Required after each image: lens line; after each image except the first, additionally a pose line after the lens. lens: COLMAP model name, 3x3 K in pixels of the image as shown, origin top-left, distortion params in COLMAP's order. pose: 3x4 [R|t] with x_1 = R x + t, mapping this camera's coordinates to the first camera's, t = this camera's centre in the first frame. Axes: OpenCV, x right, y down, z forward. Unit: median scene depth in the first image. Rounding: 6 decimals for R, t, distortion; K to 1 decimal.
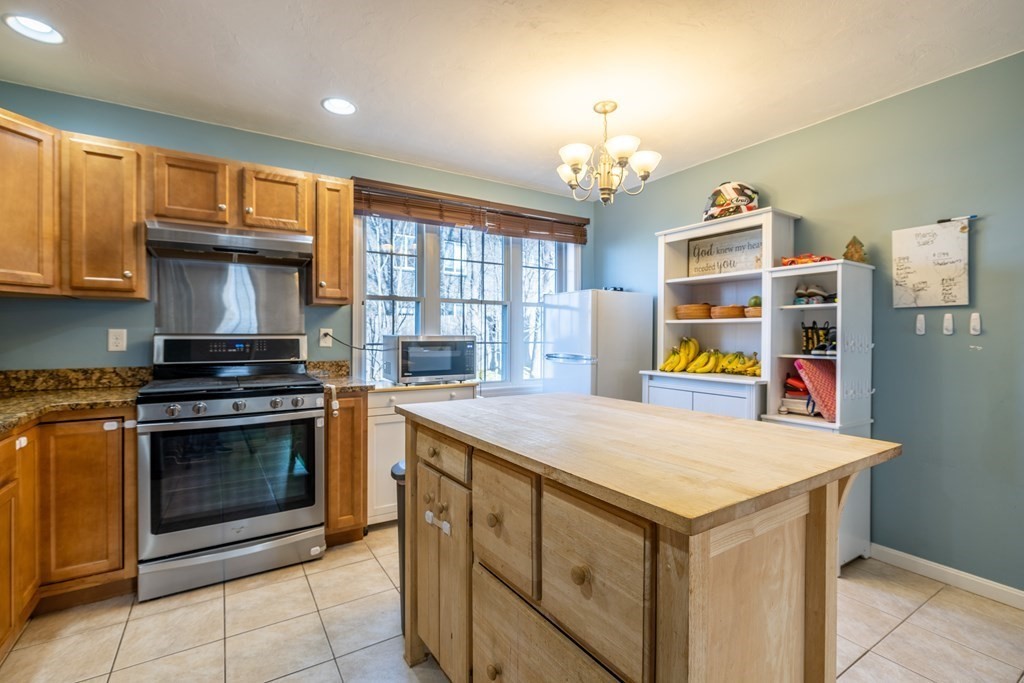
lens RADIAL K [[463.6, 0, 515.7], [0, 463.6, 337.7], [0, 0, 1]] dist [-0.004595, 0.000228]
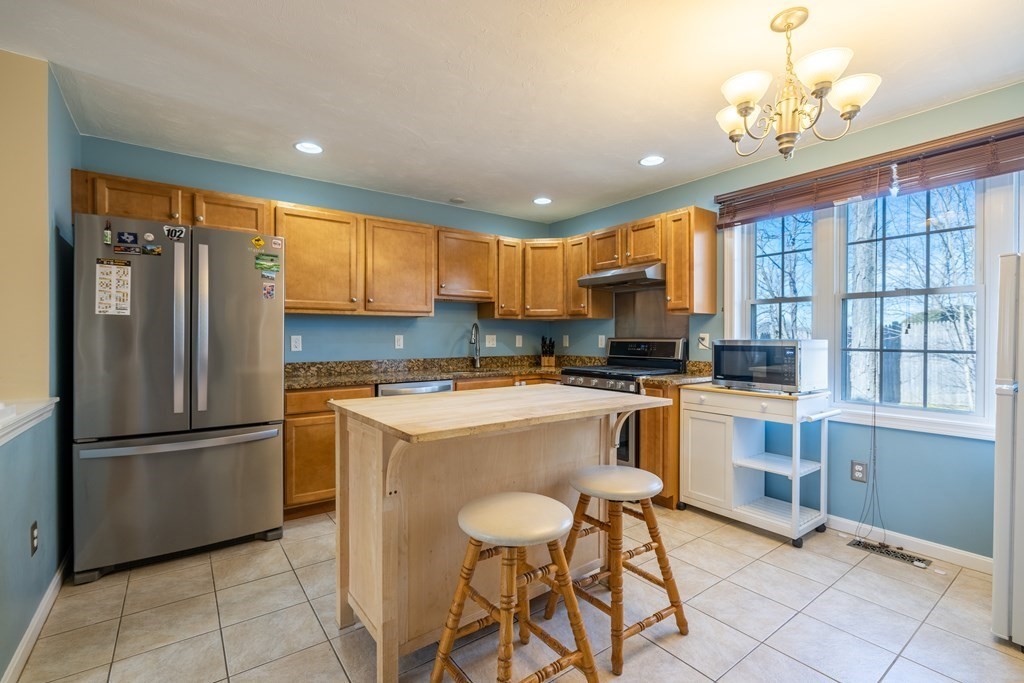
lens RADIAL K [[463.6, 0, 510.6], [0, 463.6, 340.5], [0, 0, 1]] dist [-0.004595, 0.000228]
pose [[0.055579, 0.005642, -0.998438, 0.892265], [-0.008027, 0.999954, 0.005203, -0.004815], [0.998422, 0.007726, 0.055622, 0.549825]]
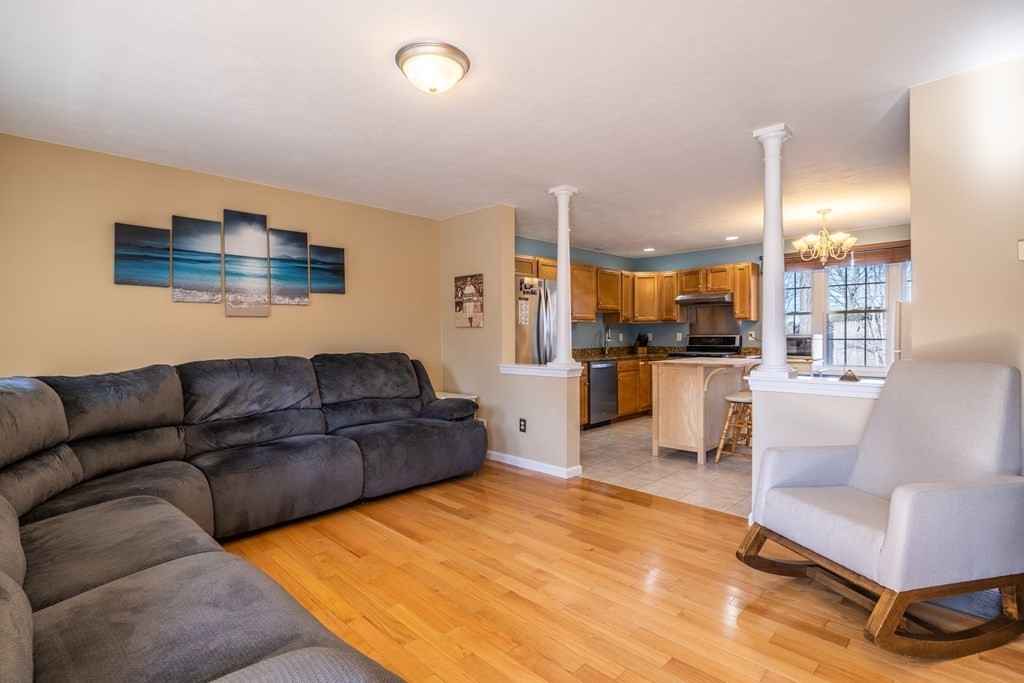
lens RADIAL K [[507.5, 0, 515.5], [0, 507.5, 339.1], [0, 0, 1]] dist [0.001681, -0.000547]
pose [[0.221184, 0.004416, -0.975222, 1.929888], [-0.000621, 0.999990, 0.004387, 0.005649], [0.975232, -0.000364, 0.221185, -0.658109]]
